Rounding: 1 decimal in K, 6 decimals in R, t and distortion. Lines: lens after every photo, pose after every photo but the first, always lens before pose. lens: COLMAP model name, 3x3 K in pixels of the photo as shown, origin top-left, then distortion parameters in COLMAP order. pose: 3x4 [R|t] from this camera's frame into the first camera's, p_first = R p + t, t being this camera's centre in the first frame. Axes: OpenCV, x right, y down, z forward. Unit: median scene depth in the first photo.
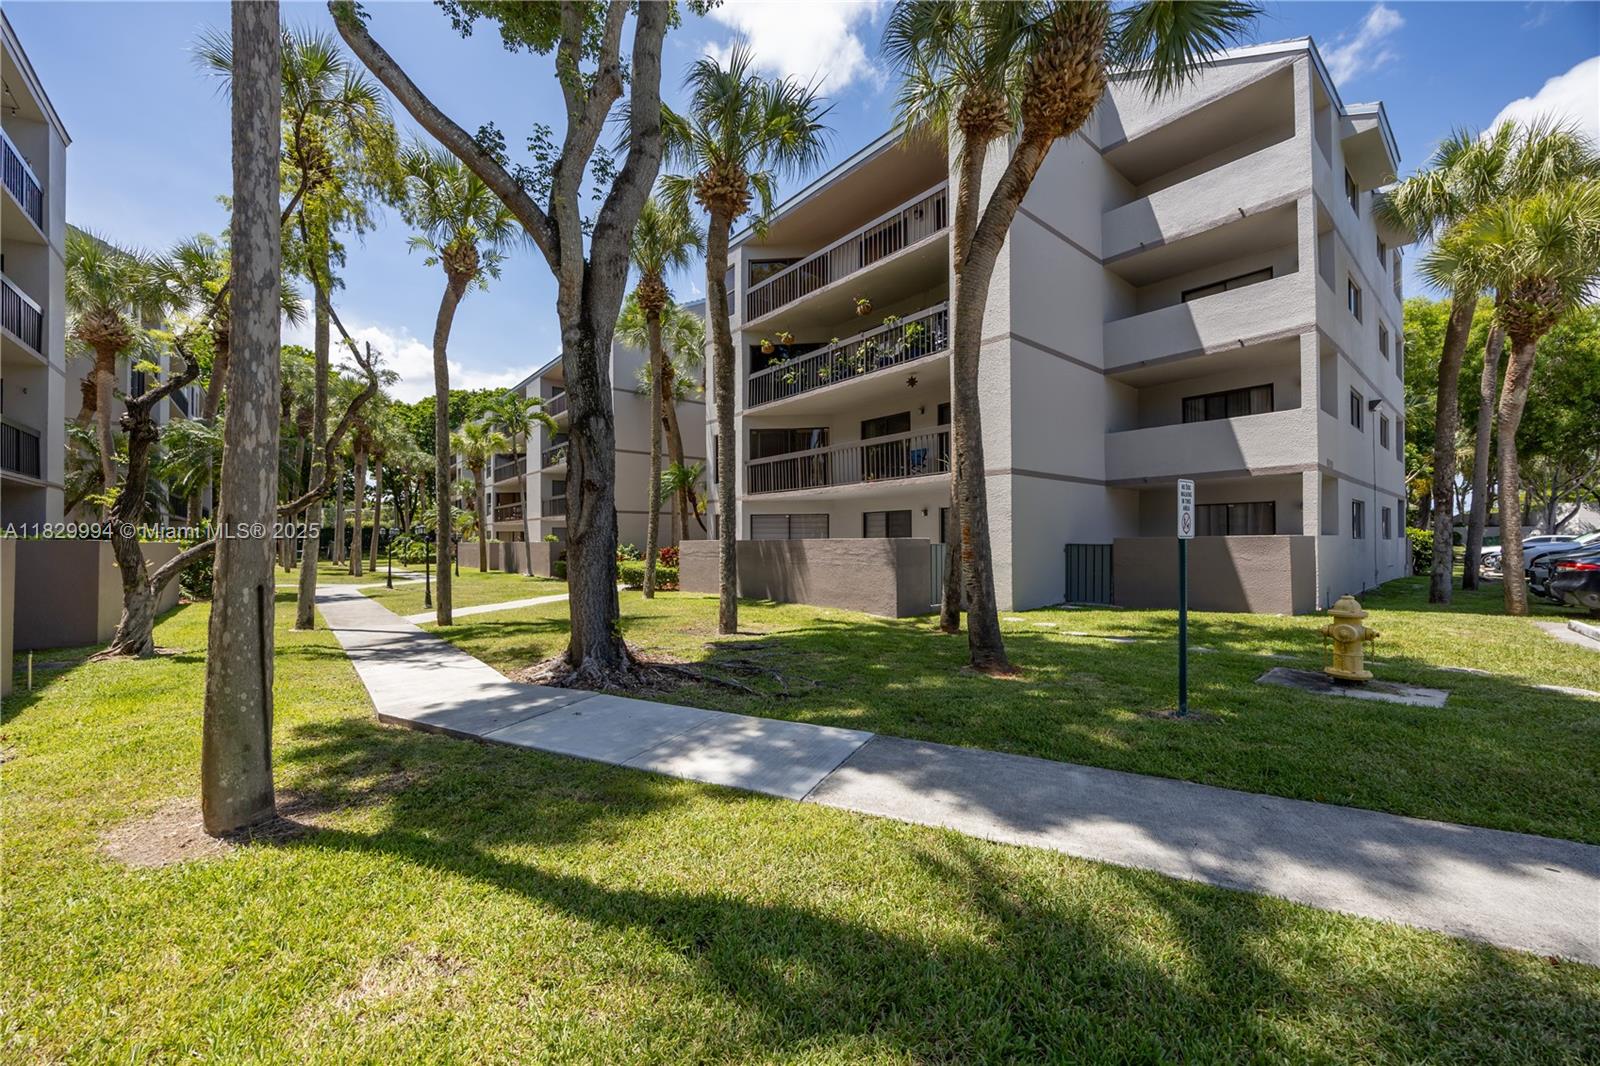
lens RADIAL K [[613.5, 0, 801.0], [0, 613.5, 534.4], [0, 0, 1]] dist [-0.001569, -0.000883]
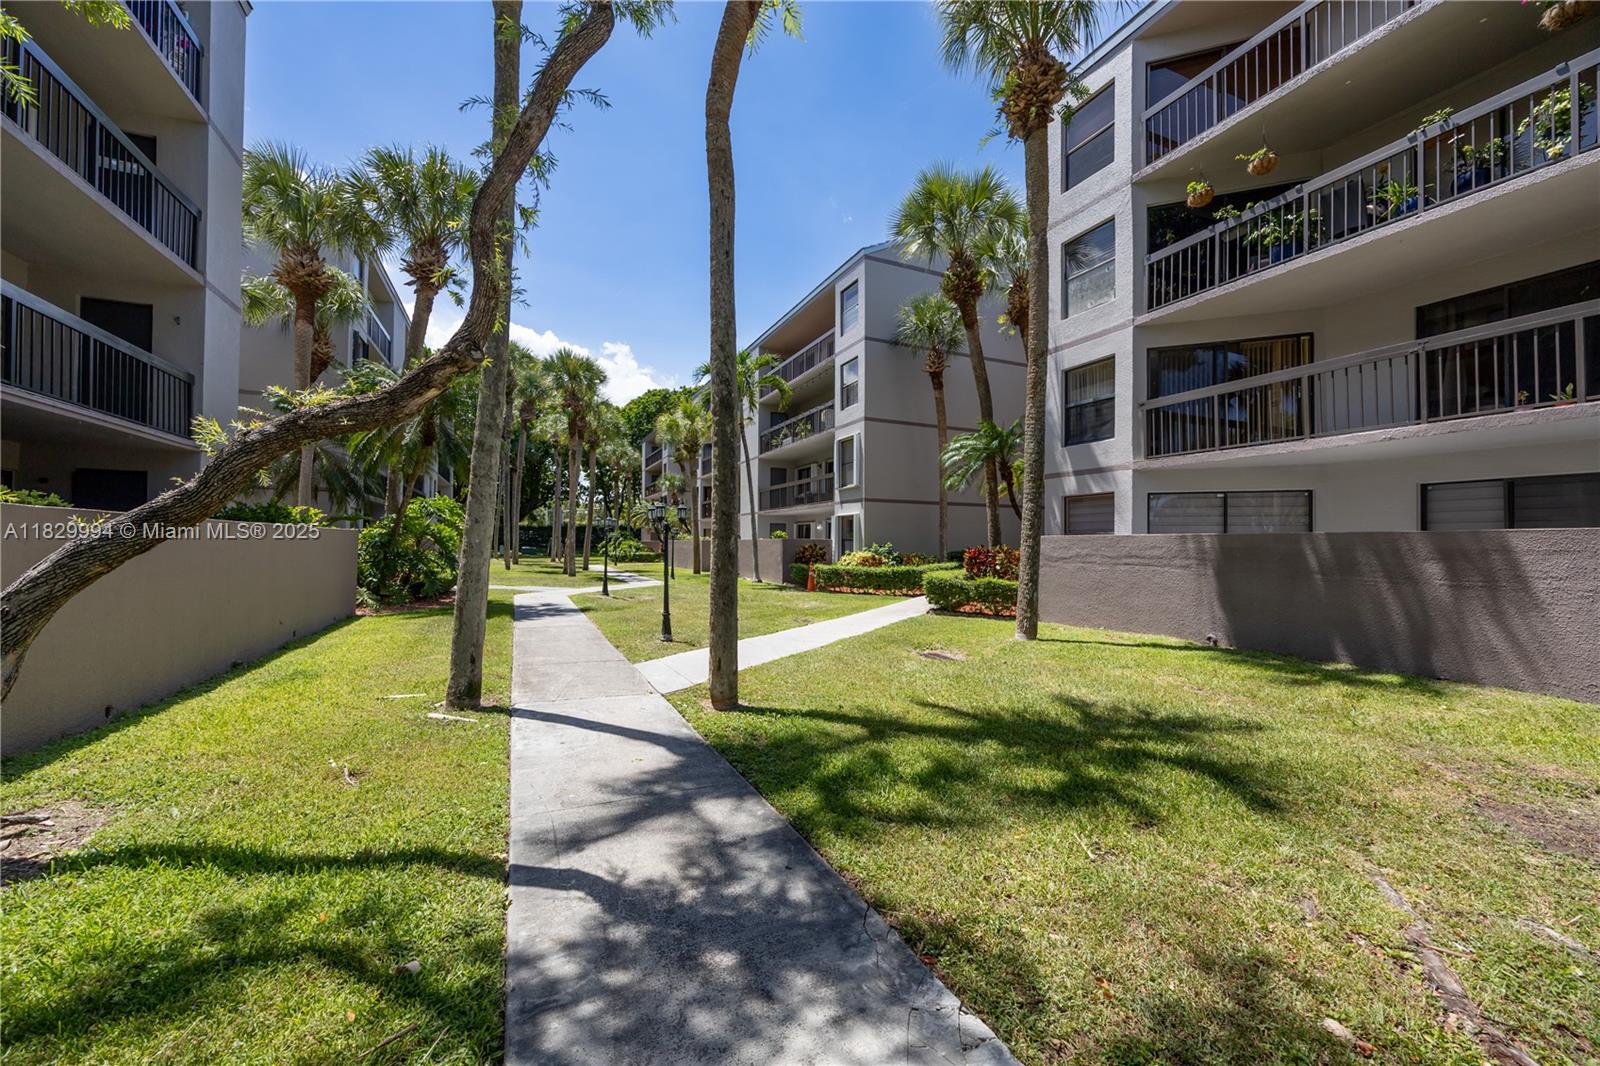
lens RADIAL K [[613.5, 0, 799.7], [0, 613.5, 536.3], [0, 0, 1]] dist [-0.001569, -0.000883]
pose [[0.962816, 0.009109, -0.270006, -0.244336], [-0.009631, 0.999953, -0.000608, 0.012458], [0.269988, 0.003185, 0.962859, 0.345465]]
